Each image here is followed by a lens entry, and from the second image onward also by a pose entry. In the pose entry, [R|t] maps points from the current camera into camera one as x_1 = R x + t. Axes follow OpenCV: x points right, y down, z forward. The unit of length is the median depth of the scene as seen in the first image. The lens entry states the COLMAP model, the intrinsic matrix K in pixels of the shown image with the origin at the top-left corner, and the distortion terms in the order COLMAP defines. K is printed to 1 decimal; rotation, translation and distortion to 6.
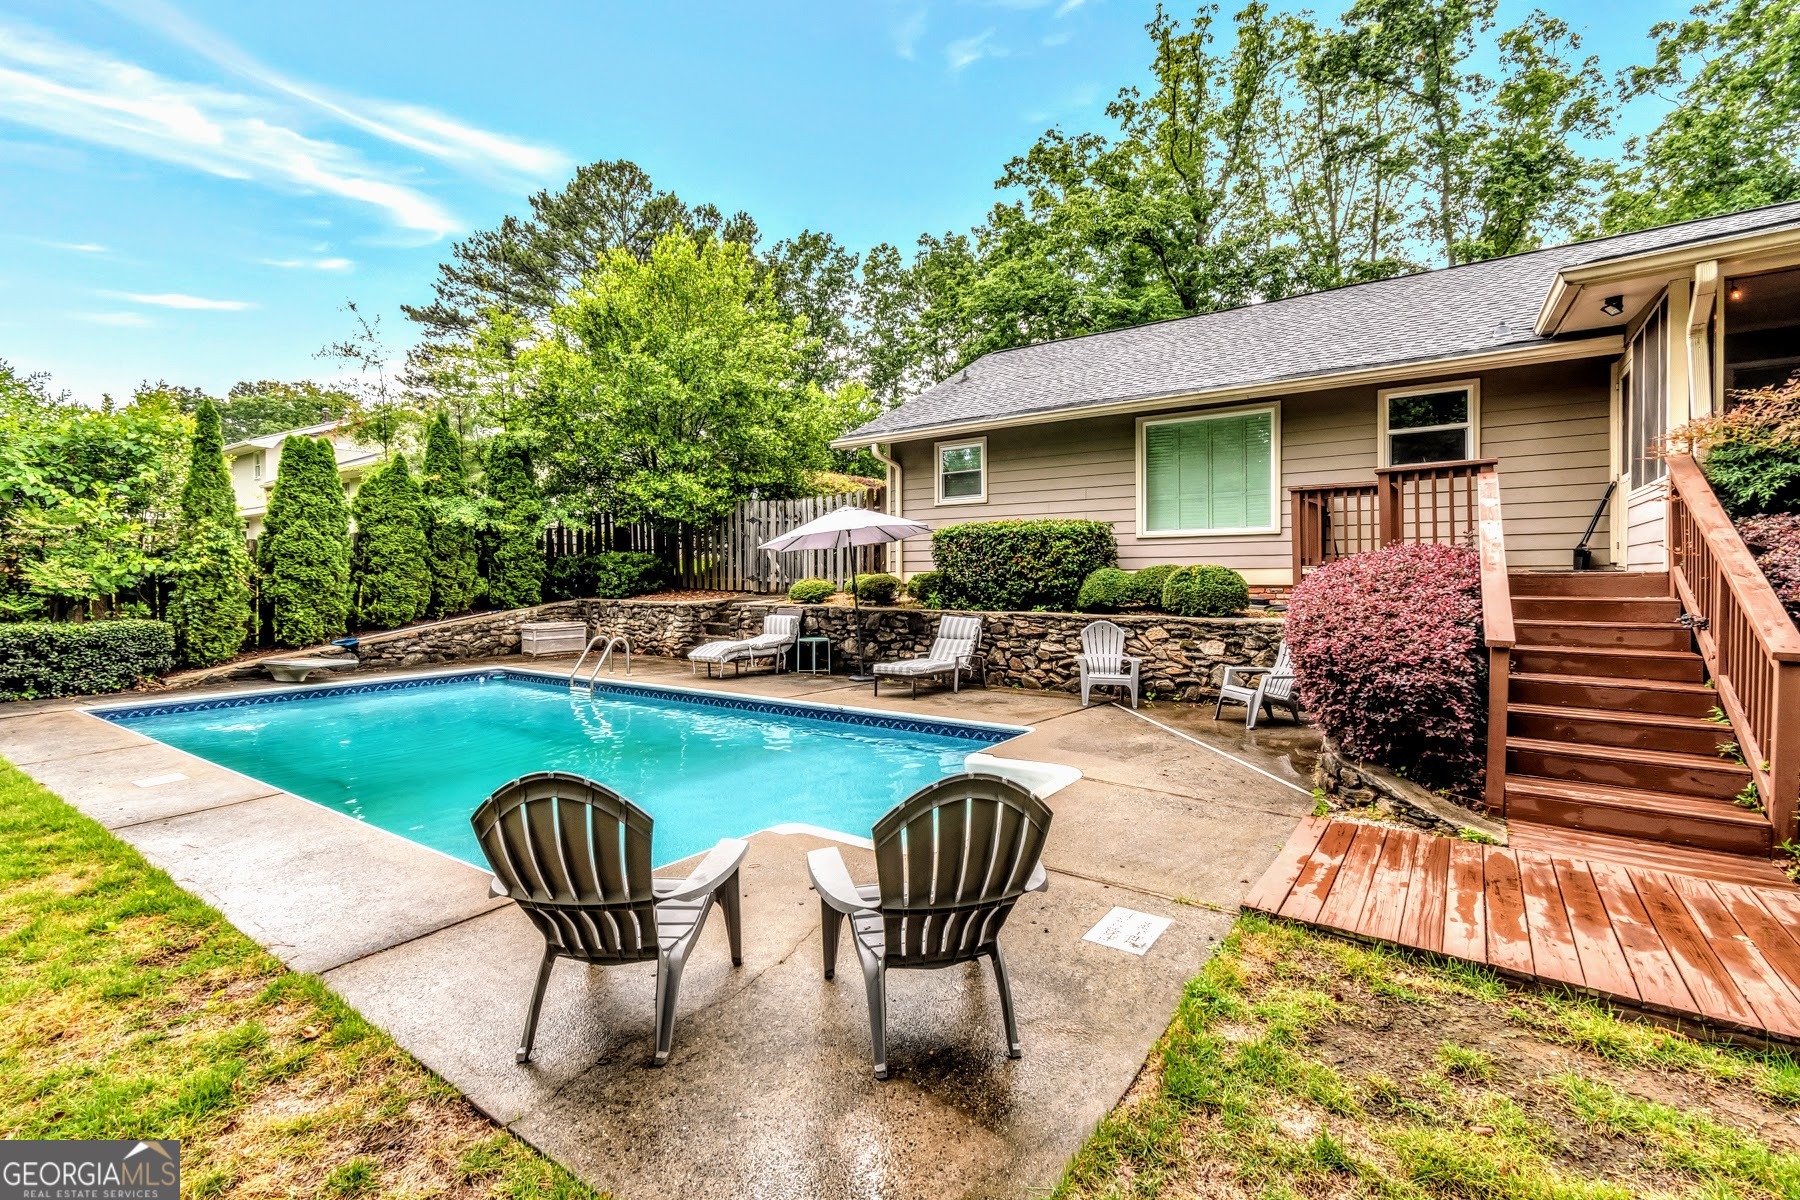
lens RADIAL K [[803.2, 0, 899.8], [0, 803.2, 593.2], [0, 0, 1]] dist [0.000758, 0.000043]
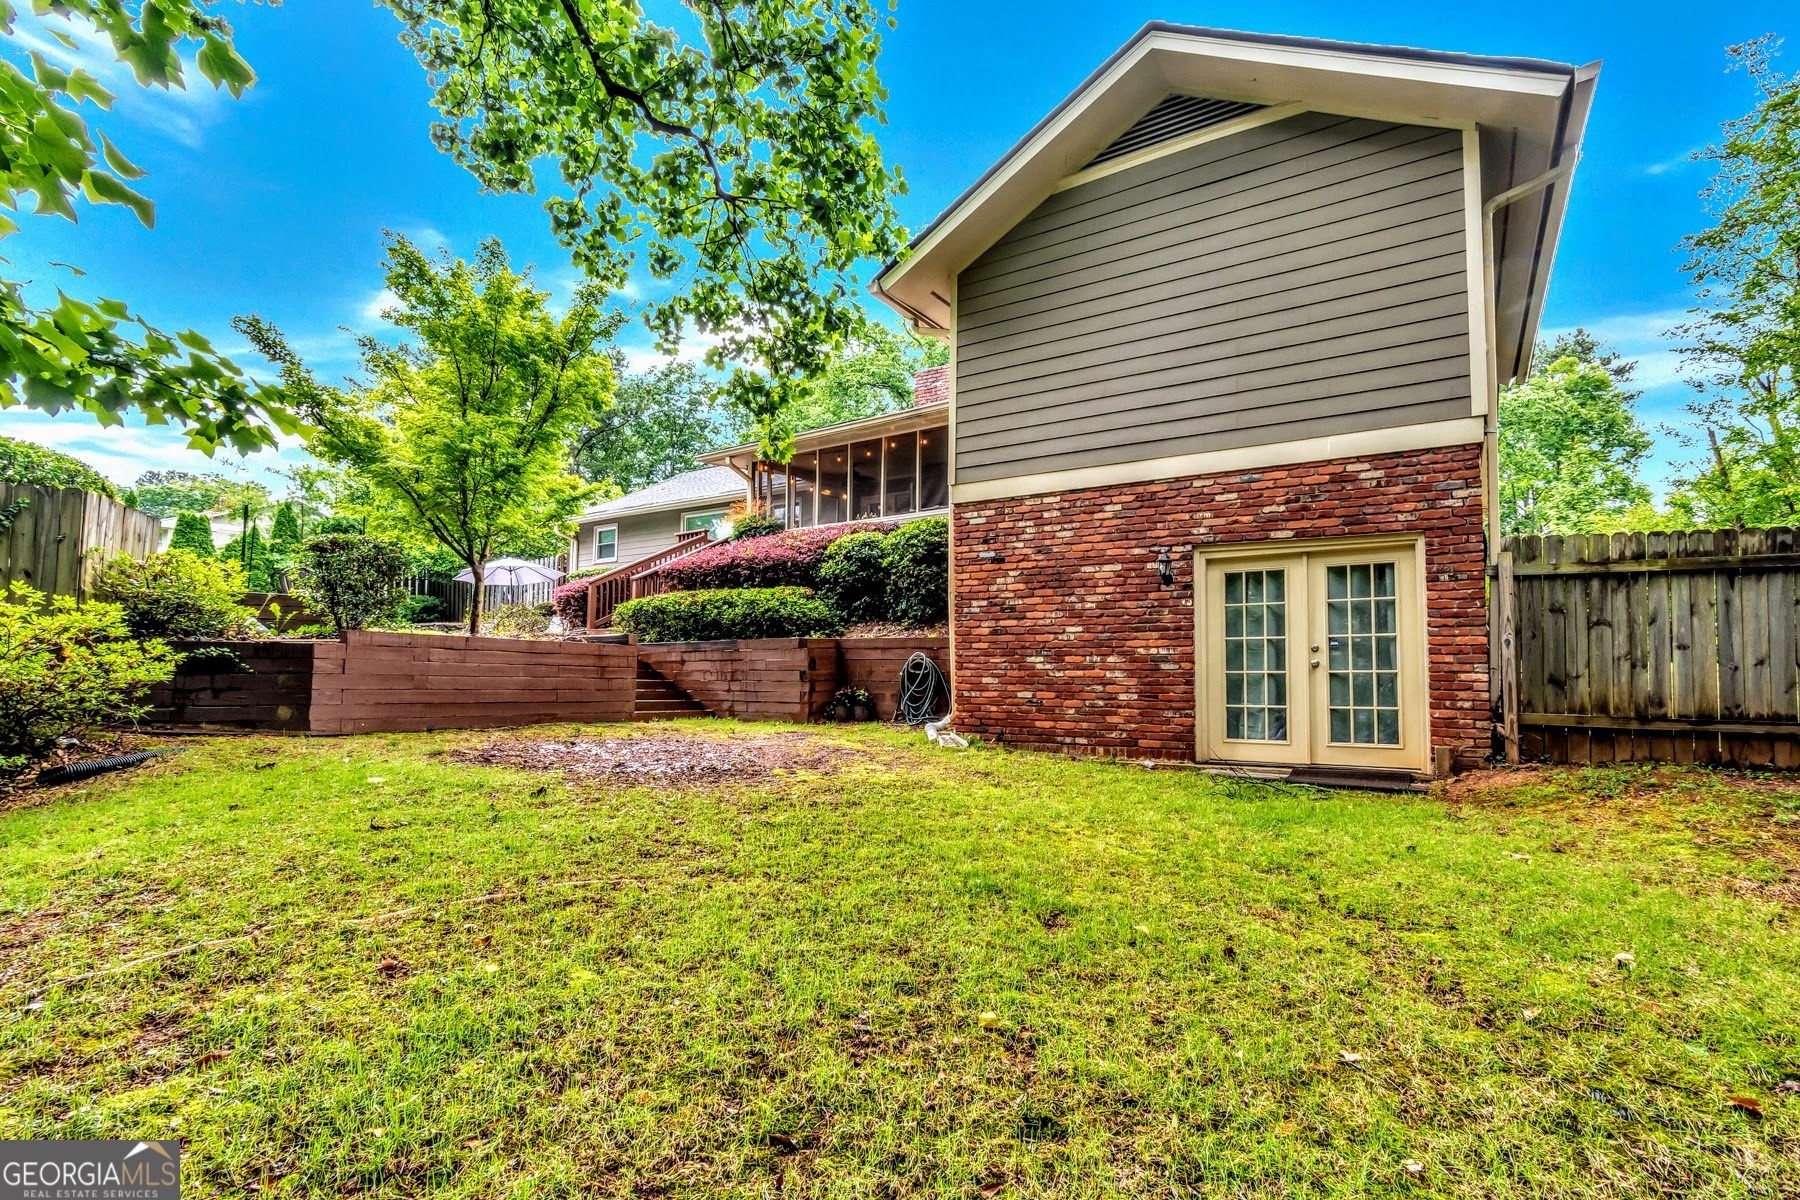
lens RADIAL K [[803.2, 0, 897.4], [0, 803.2, 646.5], [0, 0, 1]] dist [0.000758, 0.000043]
pose [[0.997403, 0.009272, 0.071417, 0.539344], [-0.005010, 0.998208, -0.059627, 0.154094], [-0.071842, 0.059115, 0.995663, -0.668479]]
